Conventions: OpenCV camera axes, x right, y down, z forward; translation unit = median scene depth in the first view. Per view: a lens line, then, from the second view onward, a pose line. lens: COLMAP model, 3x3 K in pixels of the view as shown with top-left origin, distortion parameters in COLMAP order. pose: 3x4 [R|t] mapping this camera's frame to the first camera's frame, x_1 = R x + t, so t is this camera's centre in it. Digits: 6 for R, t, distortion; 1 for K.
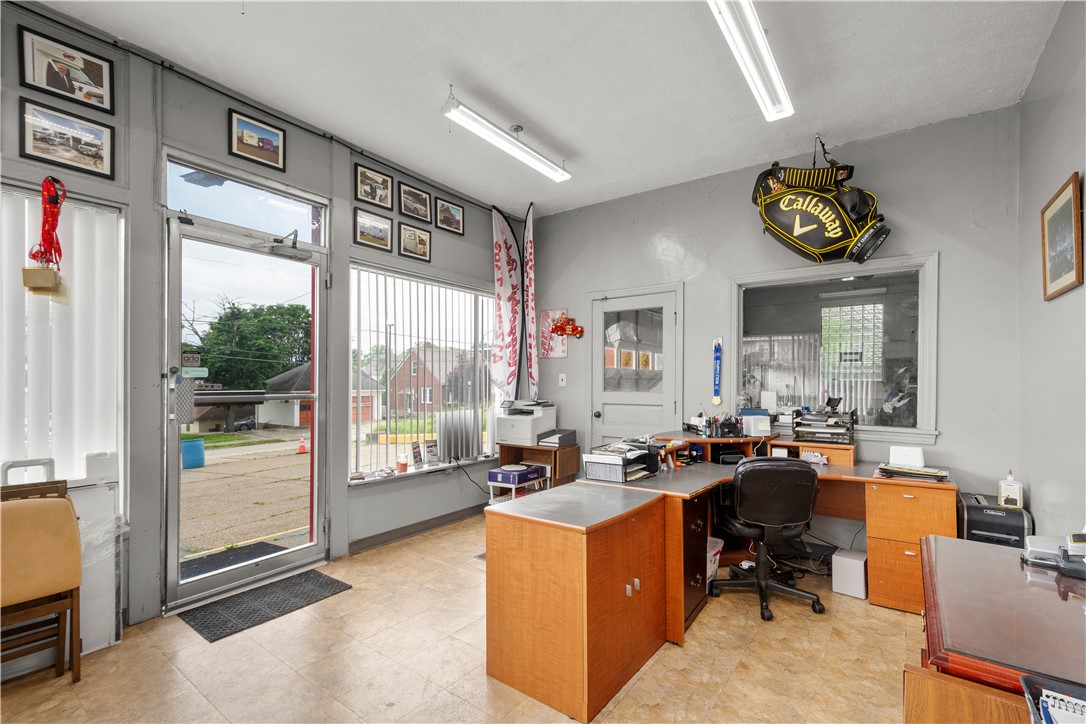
lens RADIAL K [[486.9, 0, 553.8], [0, 486.9, 377.6], [0, 0, 1]] dist [0.016757, -0.003337]
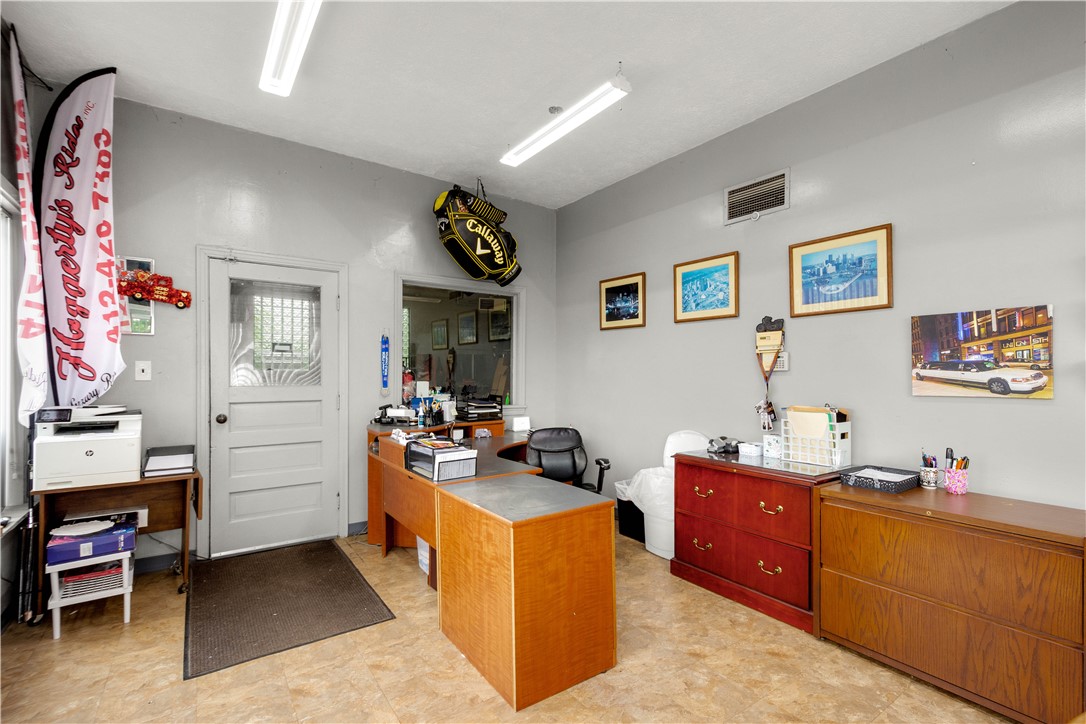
lens RADIAL K [[486.9, 0, 544.8], [0, 486.9, 373.3], [0, 0, 1]] dist [0.016757, -0.003337]
pose [[0.325284, -0.004271, 0.945607, -0.585867], [-0.008327, 0.999938, 0.007381, -0.001364], [-0.945580, -0.010275, 0.325228, 0.420041]]
